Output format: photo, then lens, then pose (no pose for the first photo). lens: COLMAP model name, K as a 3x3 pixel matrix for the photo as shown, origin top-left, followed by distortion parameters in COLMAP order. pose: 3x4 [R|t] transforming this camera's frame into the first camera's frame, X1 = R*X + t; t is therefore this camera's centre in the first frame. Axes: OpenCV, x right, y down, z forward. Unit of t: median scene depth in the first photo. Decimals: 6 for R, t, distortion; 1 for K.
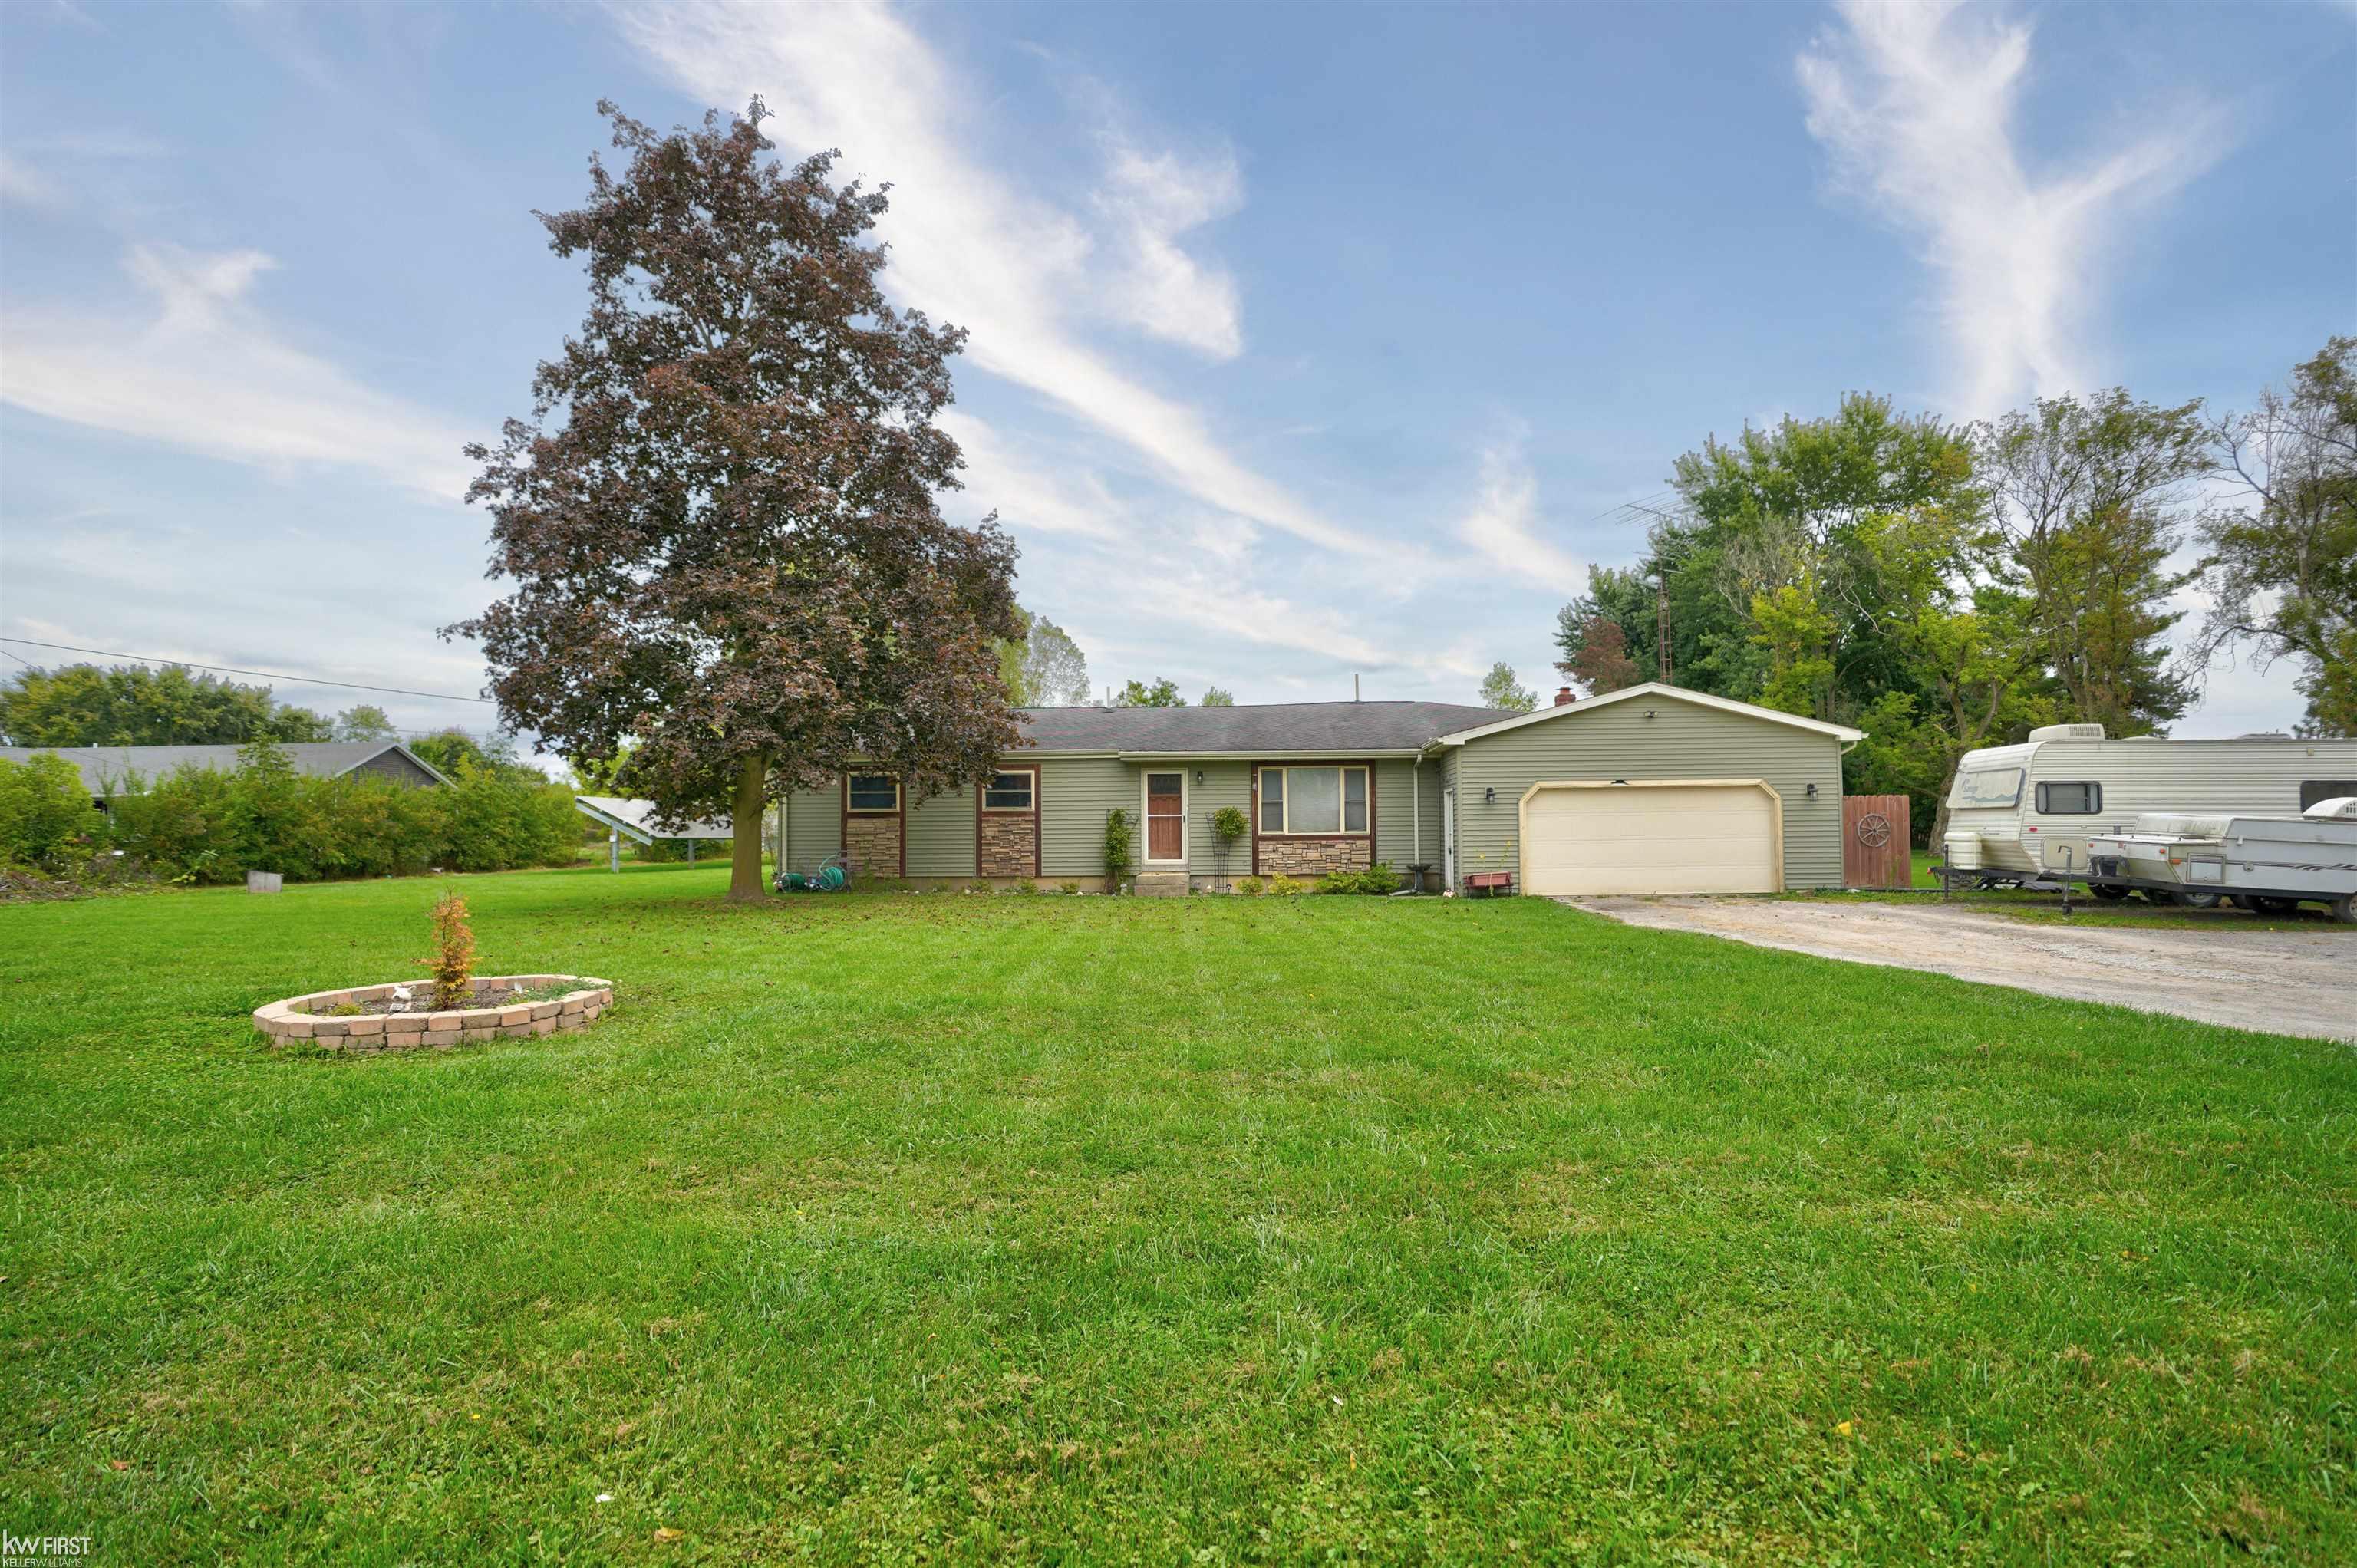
lens RADIAL K [[1083.9, 0, 1178.5], [0, 1083.9, 784.0], [0, 0, 1]] dist [-0.003751, 0.008120]
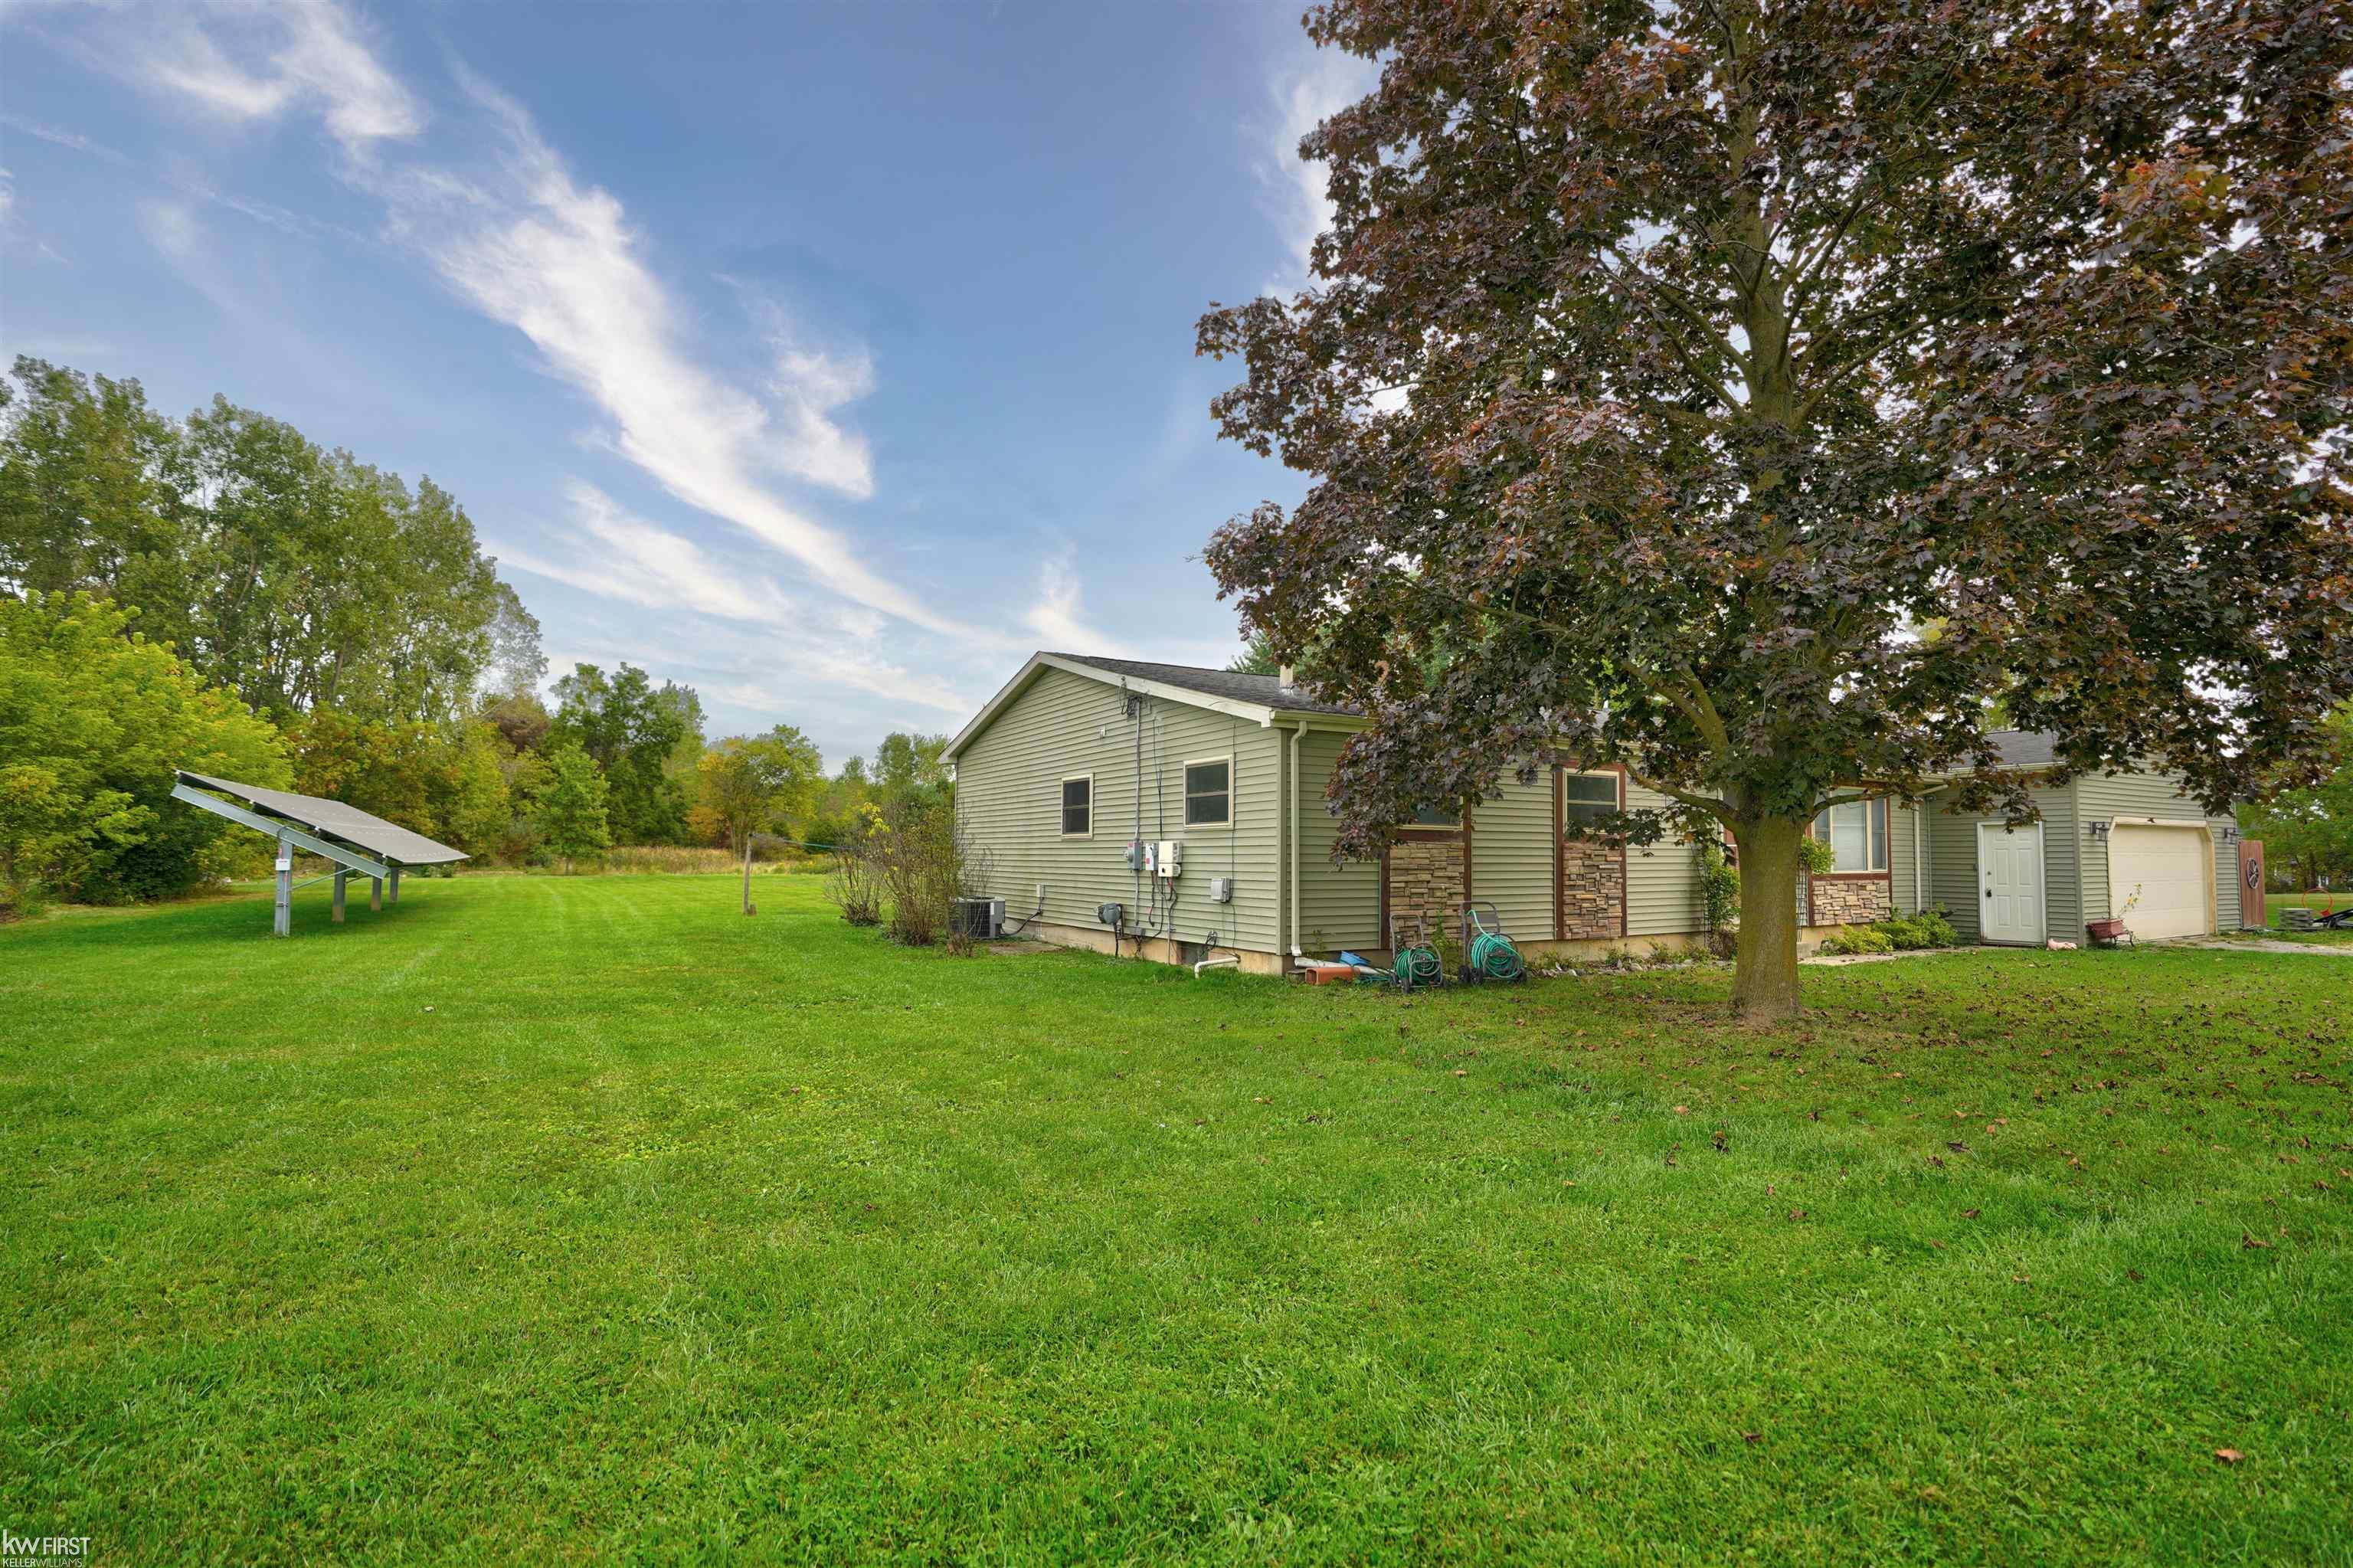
lens RADIAL K [[1085.2, 0, 1161.4], [0, 1085.2, 831.5], [0, 0, 1]] dist [-0.043149, 0.000000]
pose [[0.836727, 0.024485, 0.547073, -0.717338], [-0.036805, 0.999256, 0.011568, 0.025837], [-0.546382, -0.029814, 0.837005, 0.622685]]
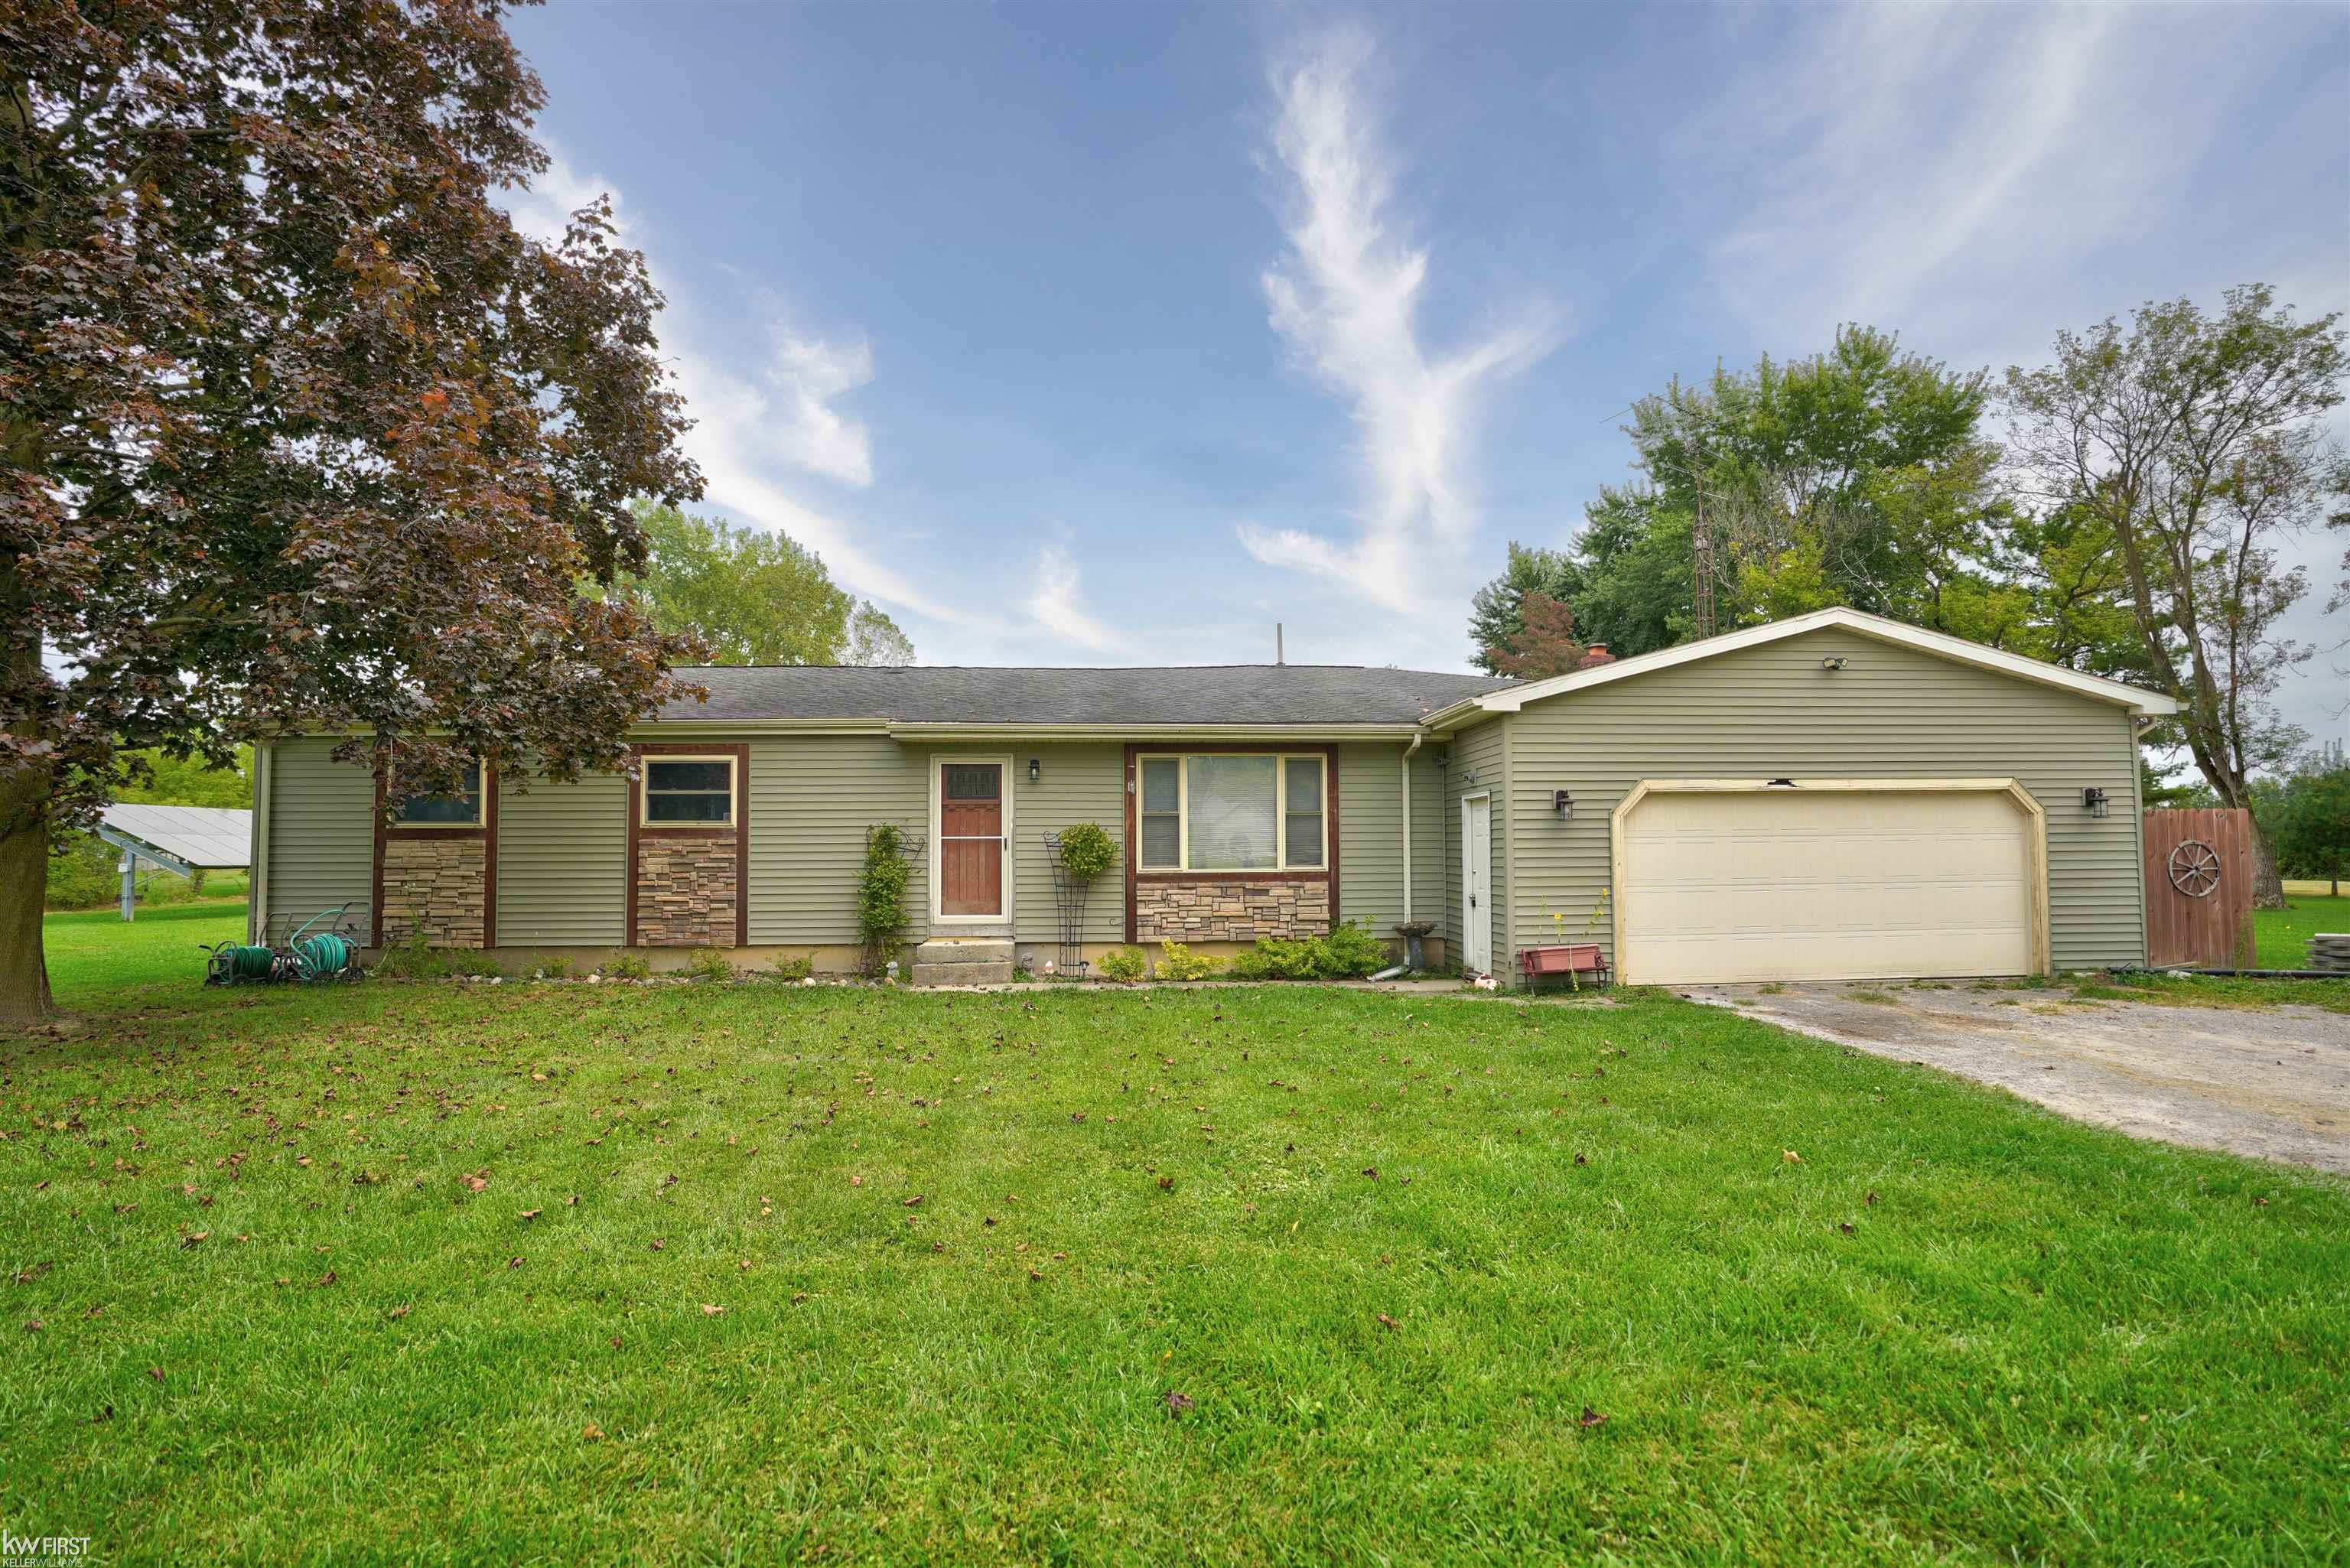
lens RADIAL K [[1083.7, 0, 1159.9], [0, 1083.7, 831.4], [0, 0, 1]] dist [-0.043149, 0.000000]
pose [[0.992701, 0.005398, 0.120484, 0.017127], [-0.008481, 0.999649, 0.025088, 0.011145], [-0.120307, -0.025927, 0.992398, 0.432439]]
